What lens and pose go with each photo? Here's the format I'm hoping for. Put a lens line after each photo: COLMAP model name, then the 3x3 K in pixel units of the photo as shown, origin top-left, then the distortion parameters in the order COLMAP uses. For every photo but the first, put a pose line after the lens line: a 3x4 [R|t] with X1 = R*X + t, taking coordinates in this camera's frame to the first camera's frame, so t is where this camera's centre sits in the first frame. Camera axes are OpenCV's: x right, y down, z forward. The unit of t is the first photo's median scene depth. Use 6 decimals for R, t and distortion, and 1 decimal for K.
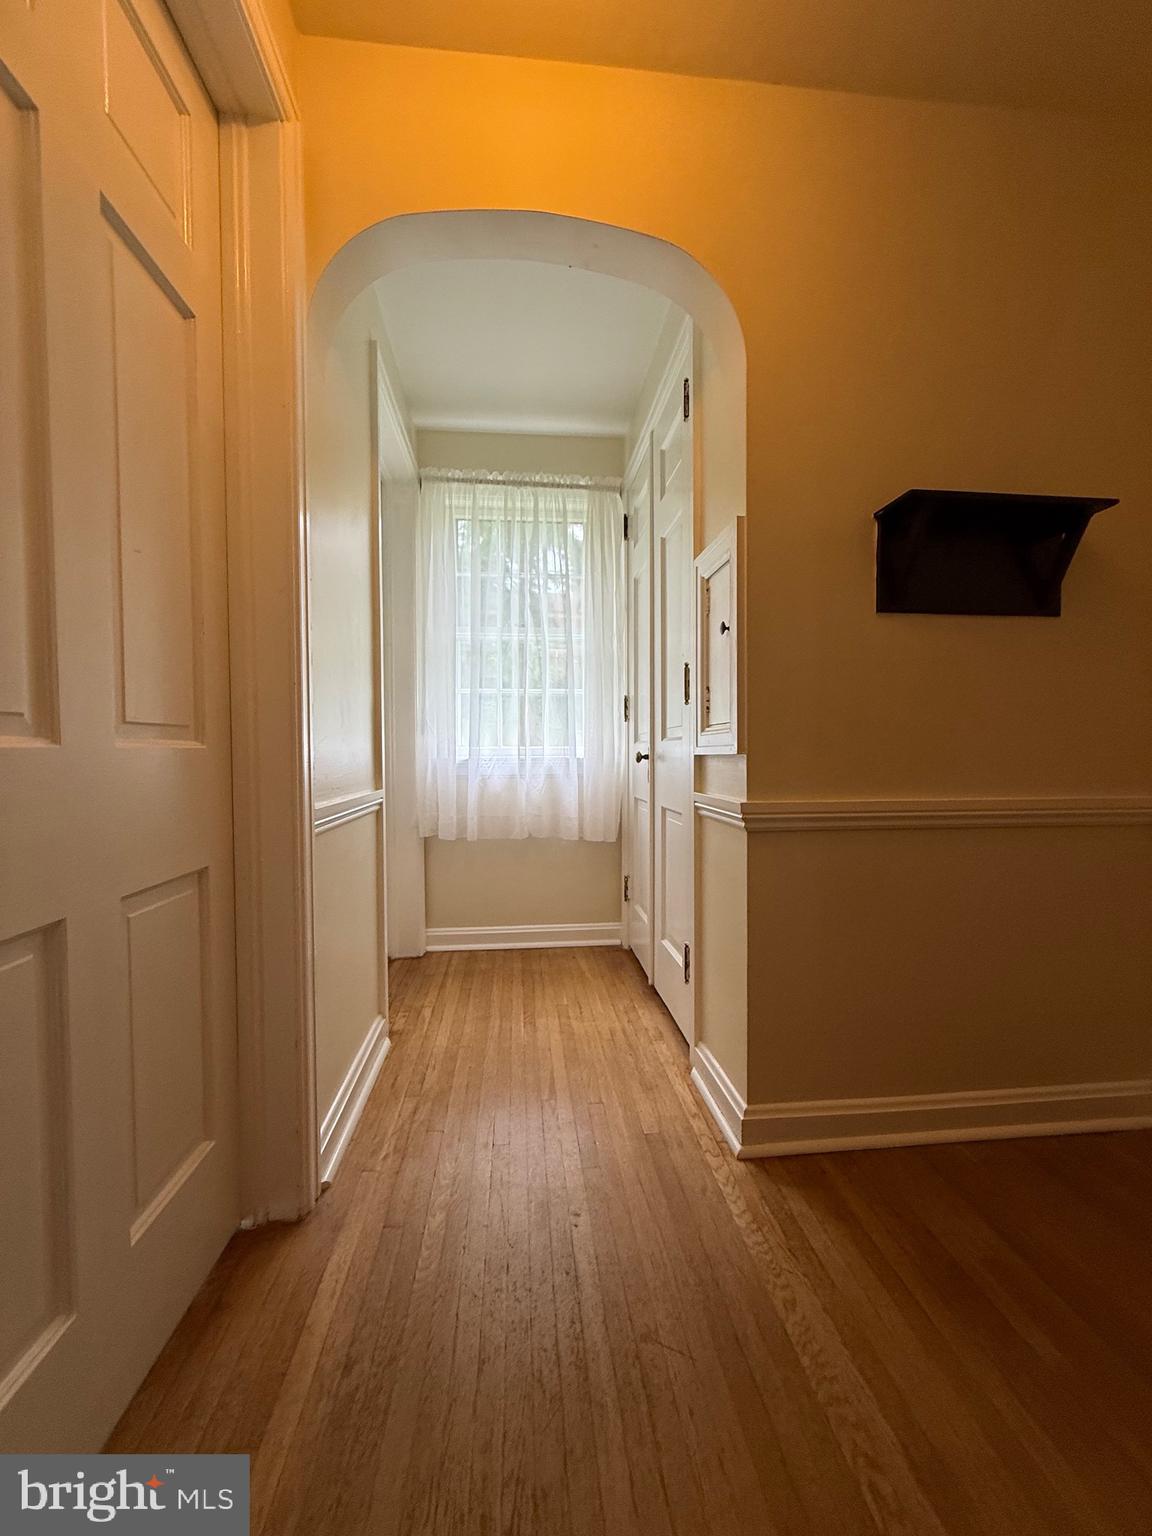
lens RADIAL K [[615.2, 0, 579.5], [0, 615.2, 767.6], [0, 0, 1]] dist [0.002249, 0.000036]
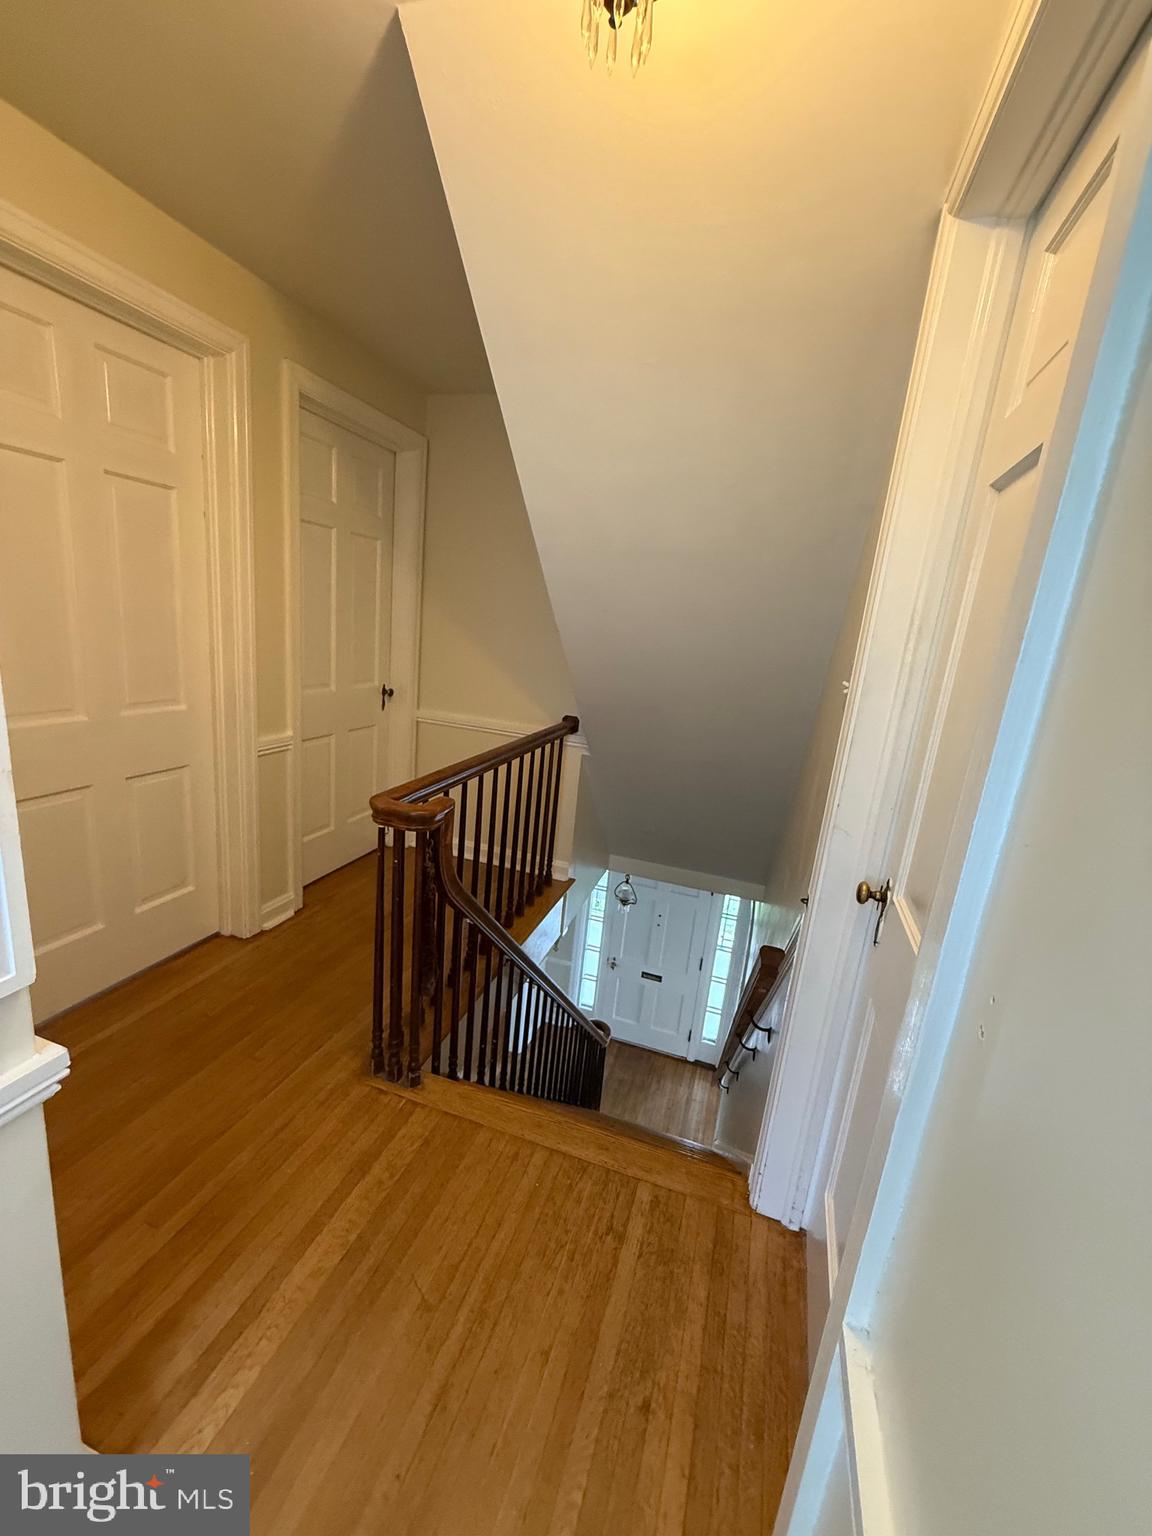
lens RADIAL K [[615.2, 0, 573.7], [0, 615.2, 769.0], [0, 0, 1]] dist [0.002249, 0.000036]
pose [[-0.909696, -0.178958, 0.374736, -0.468985], [-0.086577, 0.964282, 0.250328, -0.539564], [-0.406149, 0.195279, -0.892698, 1.874167]]
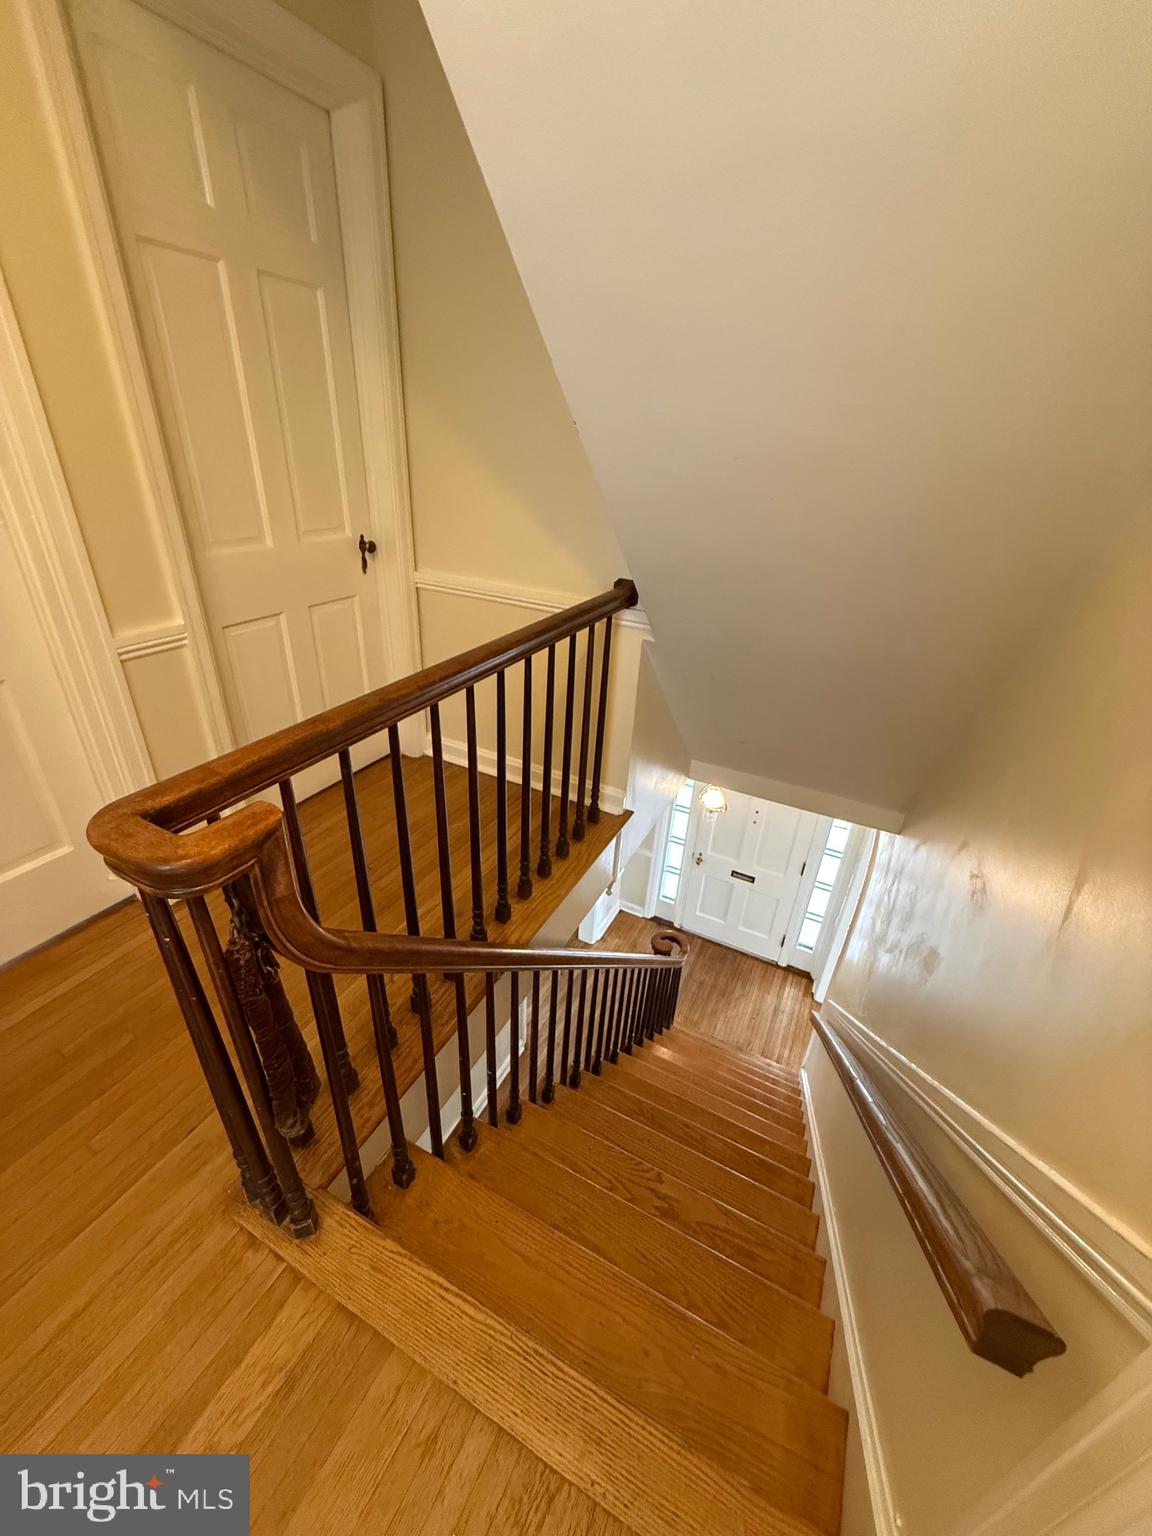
lens RADIAL K [[615.2, 0, 576.4], [0, 615.2, 770.1], [0, 0, 1]] dist [0.002249, 0.000036]
pose [[-0.838403, -0.293776, 0.459104, -0.187716], [-0.039560, 0.872890, 0.486310, -0.437002], [-0.543614, 0.389562, -0.743455, 0.784822]]
